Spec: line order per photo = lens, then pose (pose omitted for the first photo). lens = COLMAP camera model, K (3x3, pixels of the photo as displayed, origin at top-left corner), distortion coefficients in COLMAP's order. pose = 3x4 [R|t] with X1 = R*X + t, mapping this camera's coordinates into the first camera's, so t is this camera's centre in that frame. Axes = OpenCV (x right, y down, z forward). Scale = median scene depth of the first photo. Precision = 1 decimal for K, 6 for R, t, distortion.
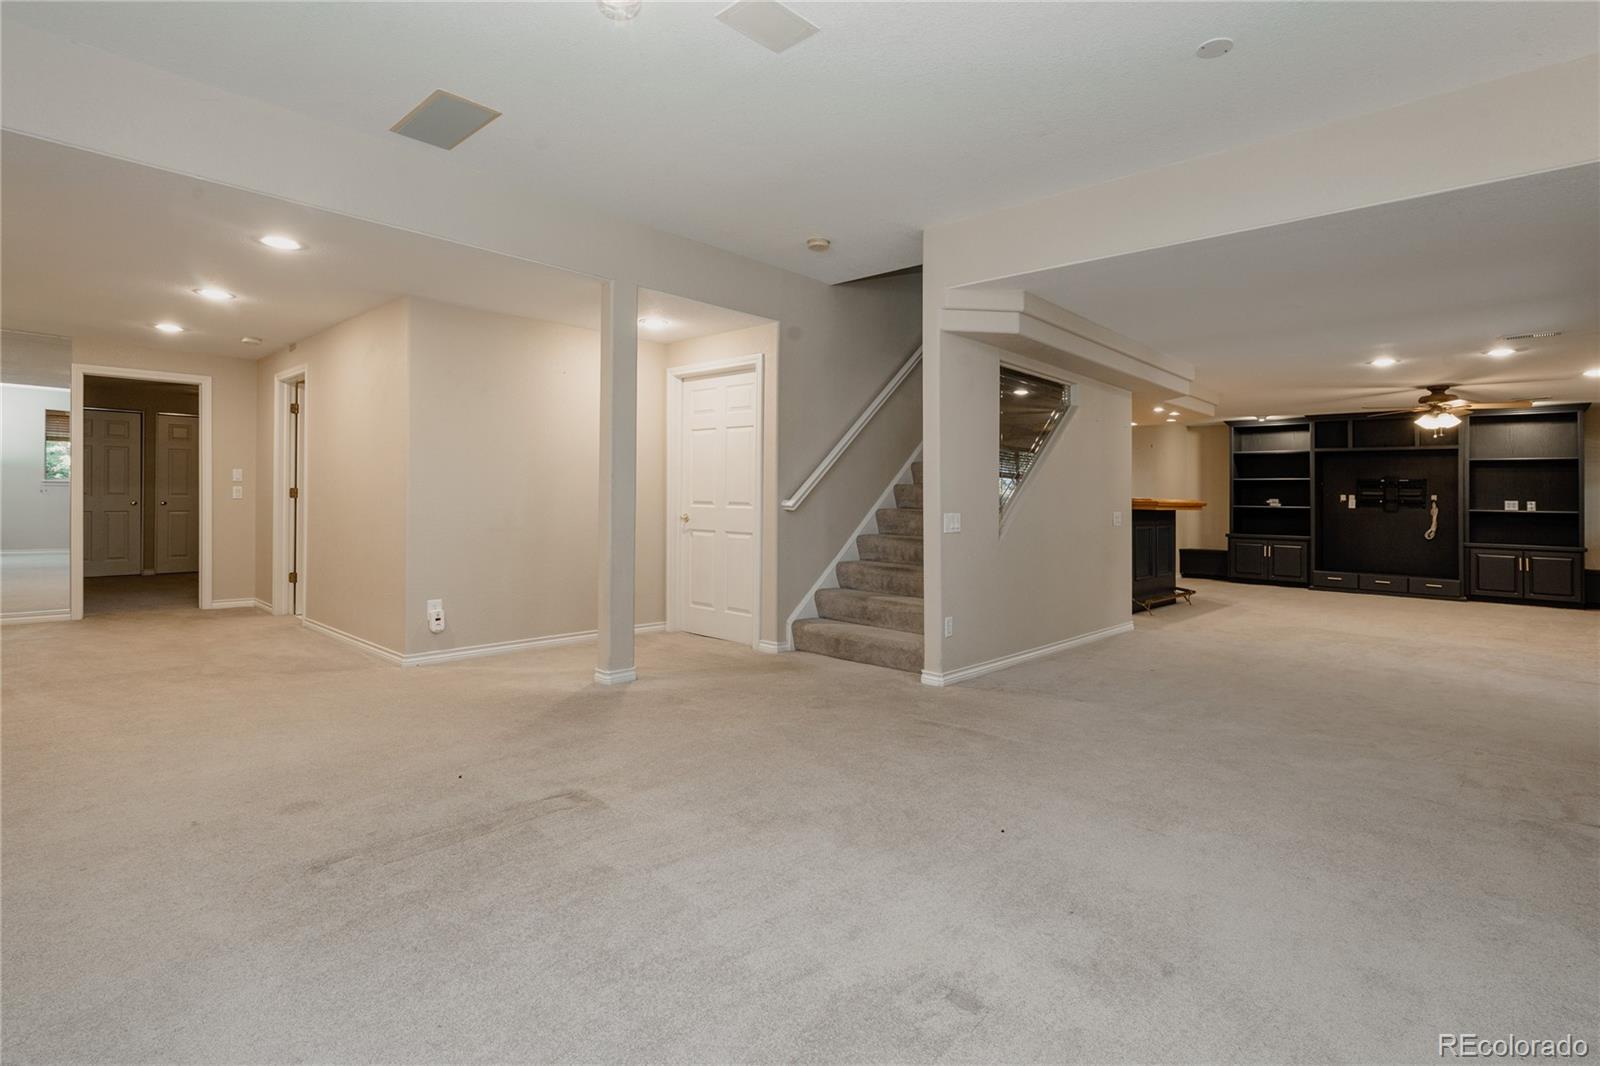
lens RADIAL K [[778.6, 0, 781.3], [0, 778.6, 486.6], [0, 0, 1]] dist [0.003048, 0.002230]
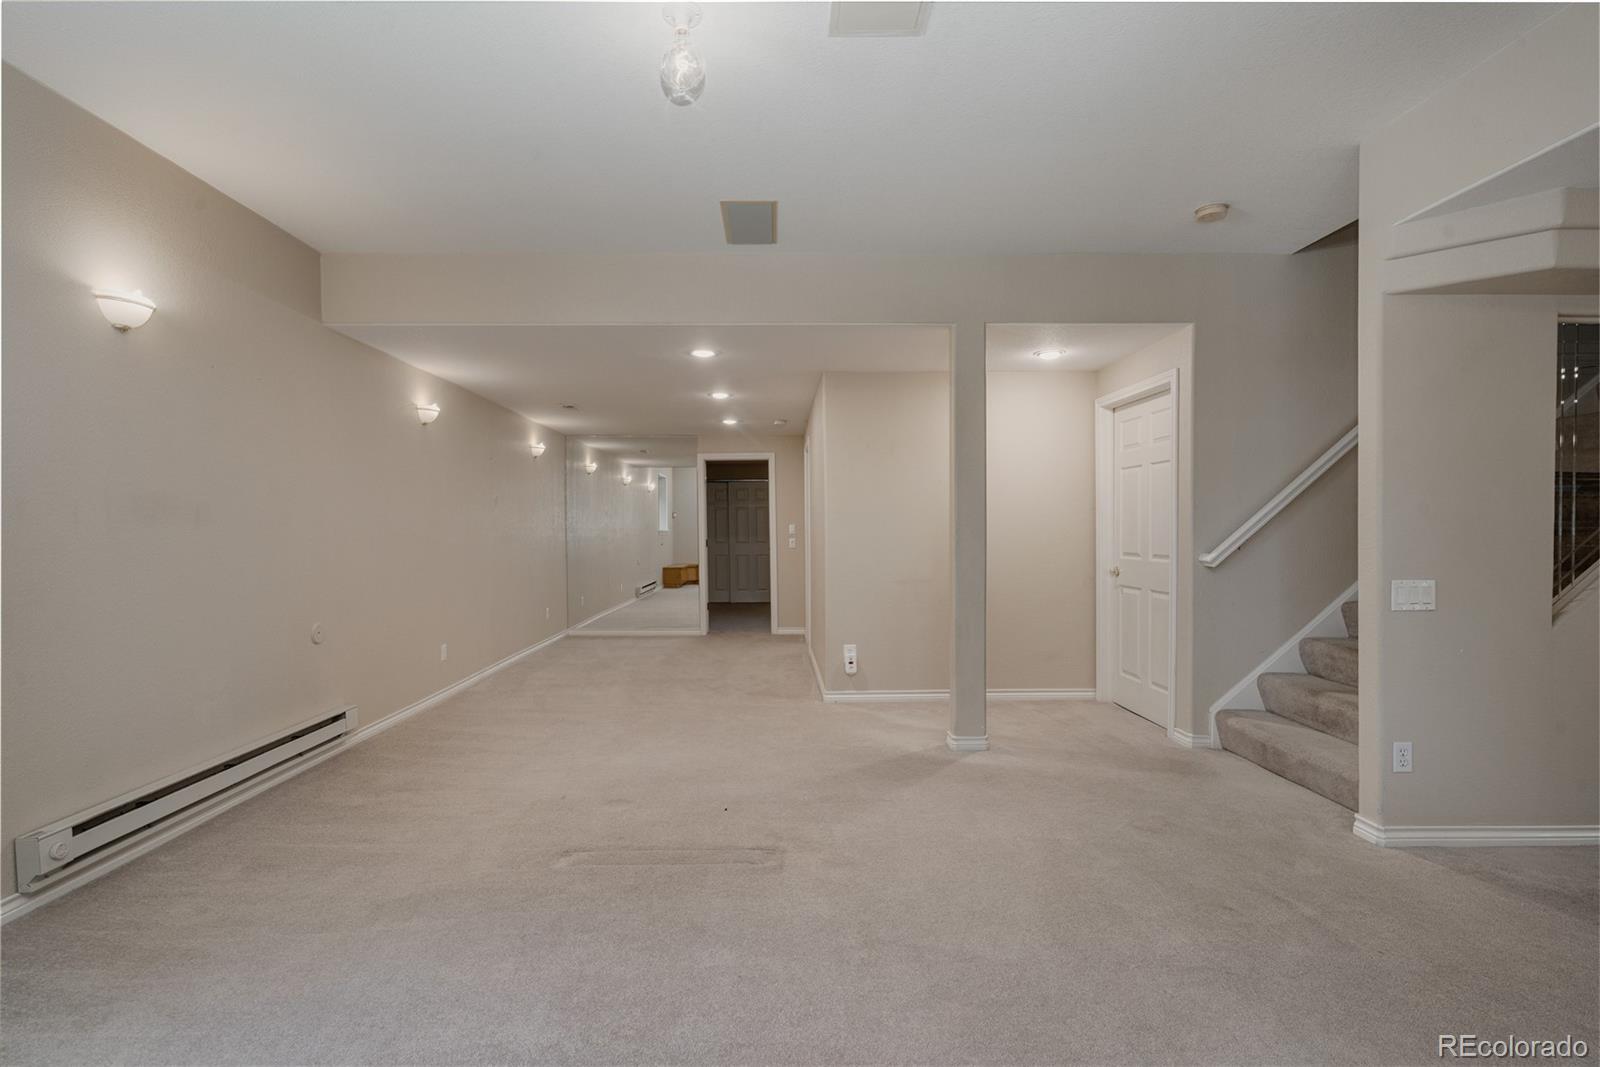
lens RADIAL K [[778.6, 0, 800.0], [0, 778.6, 546.7], [0, 0, 1]] dist [0.003048, 0.002230]
pose [[0.702017, -0.005114, -0.712142, 0.276656], [0.029557, 0.999322, 0.021961, -0.018574], [0.711547, -0.036466, 0.701692, 0.170835]]
